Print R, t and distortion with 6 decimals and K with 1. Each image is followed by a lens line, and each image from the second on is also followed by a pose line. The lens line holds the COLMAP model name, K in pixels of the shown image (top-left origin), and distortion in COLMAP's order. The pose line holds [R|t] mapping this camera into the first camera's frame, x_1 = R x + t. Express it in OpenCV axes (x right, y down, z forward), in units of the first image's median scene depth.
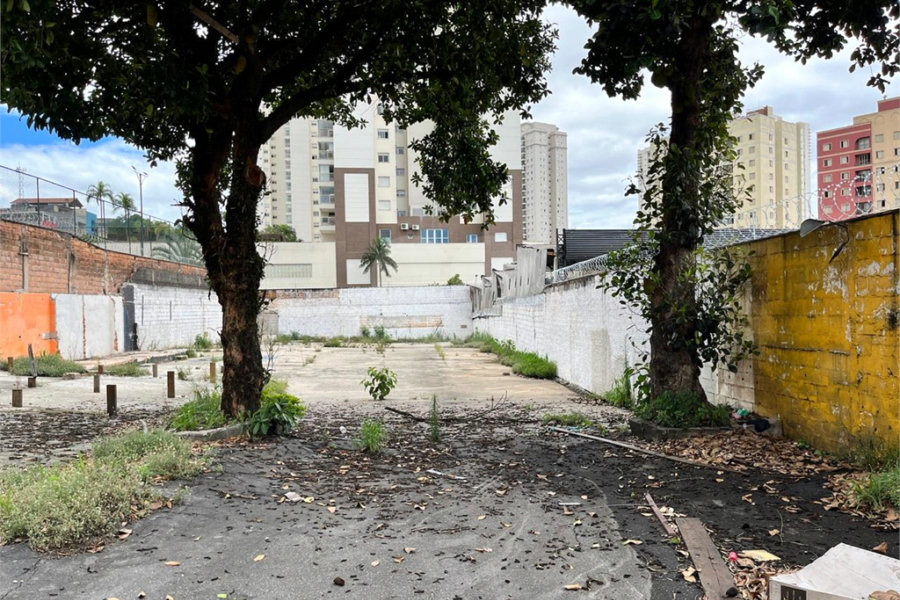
lens RADIAL K [[678.3, 0, 442.6], [0, 678.3, 308.2], [0, 0, 1]] dist [0.070651, -0.090342]
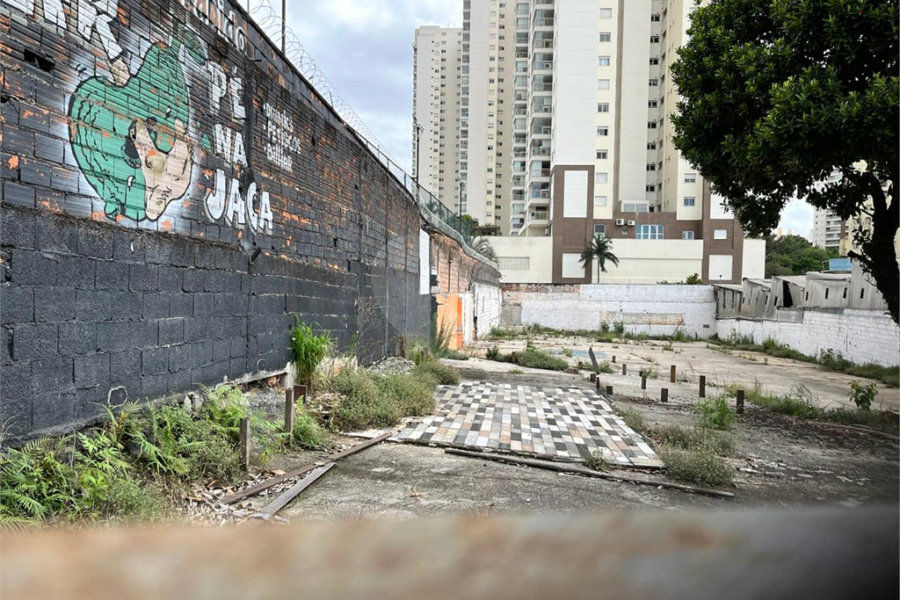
lens RADIAL K [[678.3, 0, 442.6], [0, 678.3, 308.2], [0, 0, 1]] dist [0.070651, -0.090342]
pose [[0.981622, 0.041617, -0.186241, -0.617122], [-0.037484, 0.998968, 0.025661, -0.040522], [0.187117, -0.018208, 0.982169, -0.277819]]
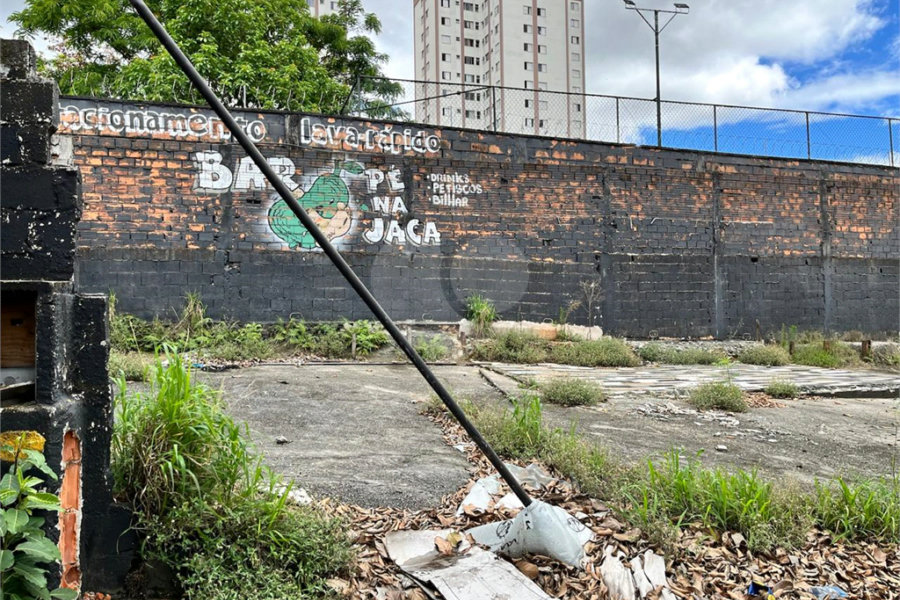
lens RADIAL K [[678.5, 0, 454.8], [0, 678.5, 293.3], [0, 0, 1]] dist [0.070418, -0.093149]
pose [[0.233365, -0.020428, -0.972175, -0.008838], [0.006644, 0.999789, -0.019414, 0.000311], [0.972367, -0.001929, 0.233452, -0.021350]]
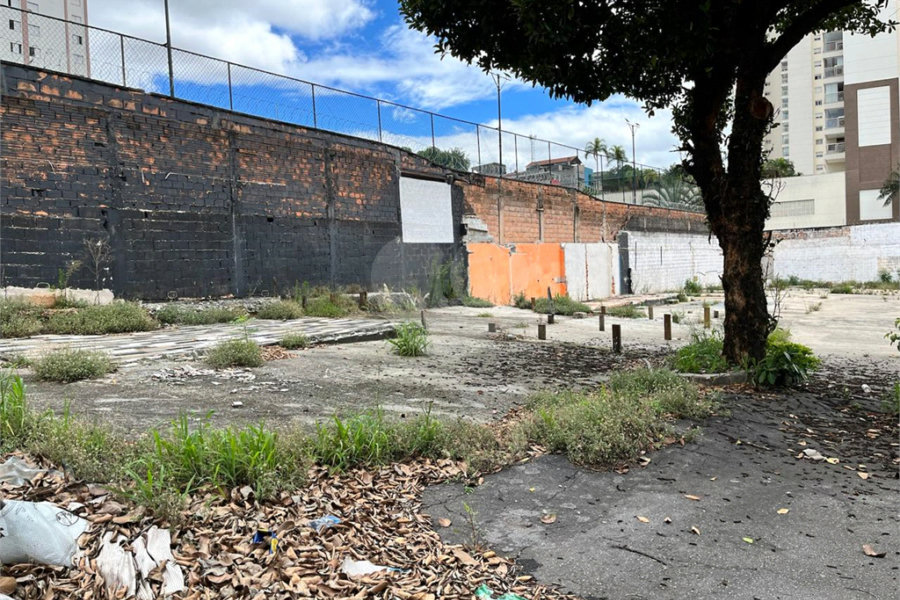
lens RADIAL K [[679.2, 0, 446.7], [0, 679.2, 292.0], [0, 0, 1]] dist [0.072462, -0.097016]
pose [[0.779045, 0.012496, -0.626844, -0.012282], [0.023549, 0.998513, 0.049173, 0.000075], [0.626526, -0.053069, 0.777592, -0.009062]]
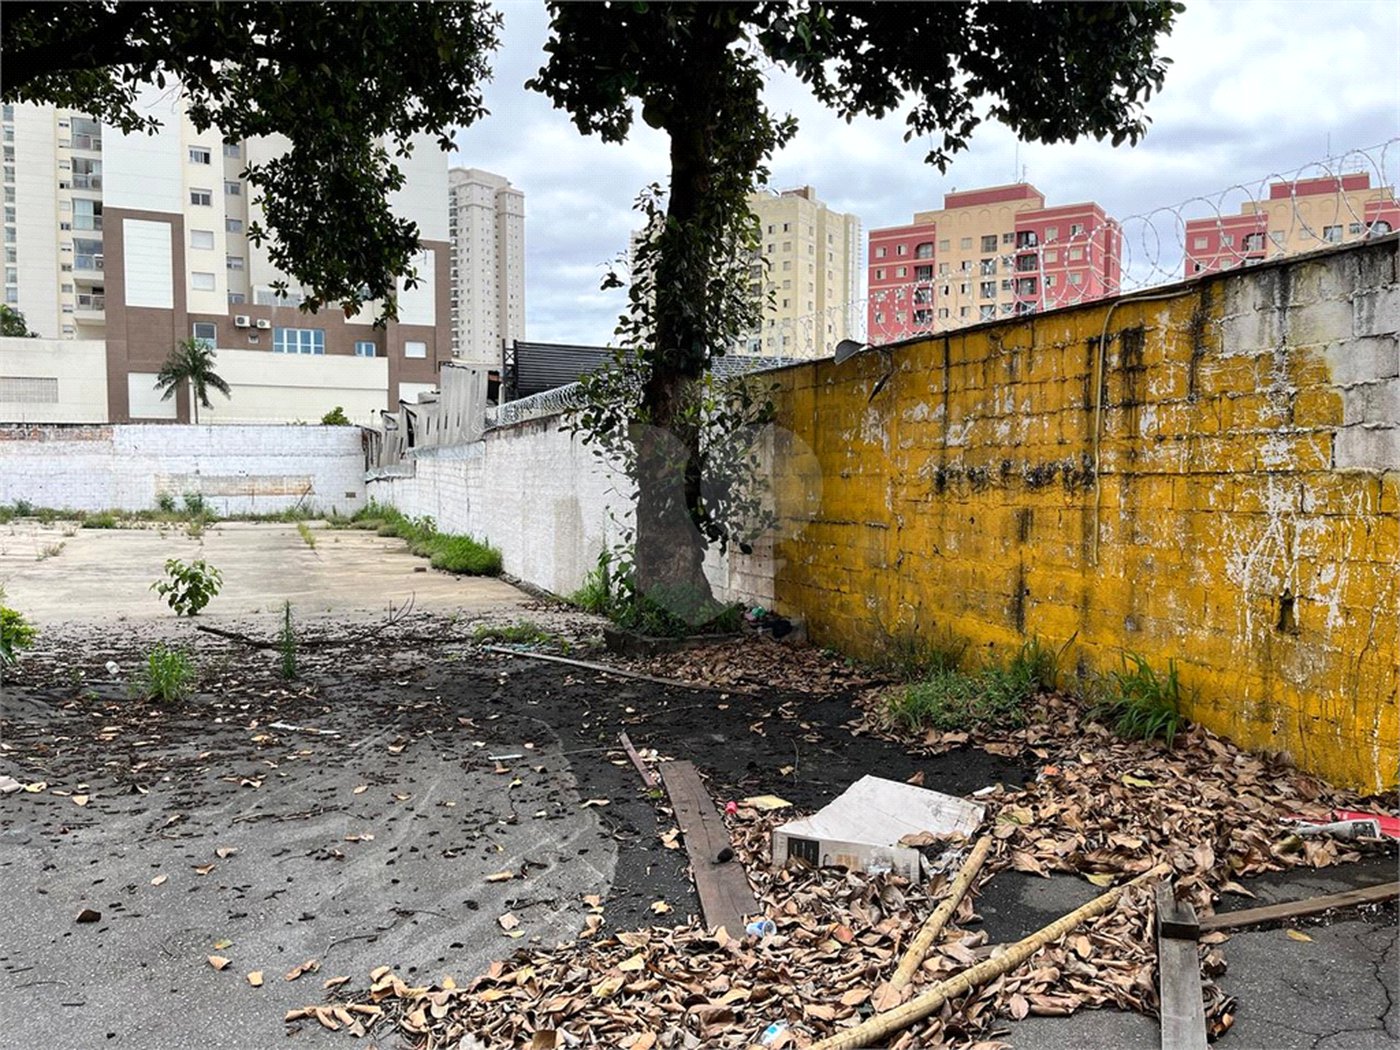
lens RADIAL K [[1055.1, 0, 710.2], [0, 1055.1, 522.7], [0, 0, 1]] dist [0.071899, -0.095801]
pose [[0.937560, 0.000498, 0.347823, 0.008400], [-0.017899, 0.998743, 0.046816, 0.006713], [-0.347363, -0.050119, 0.936390, 0.001067]]
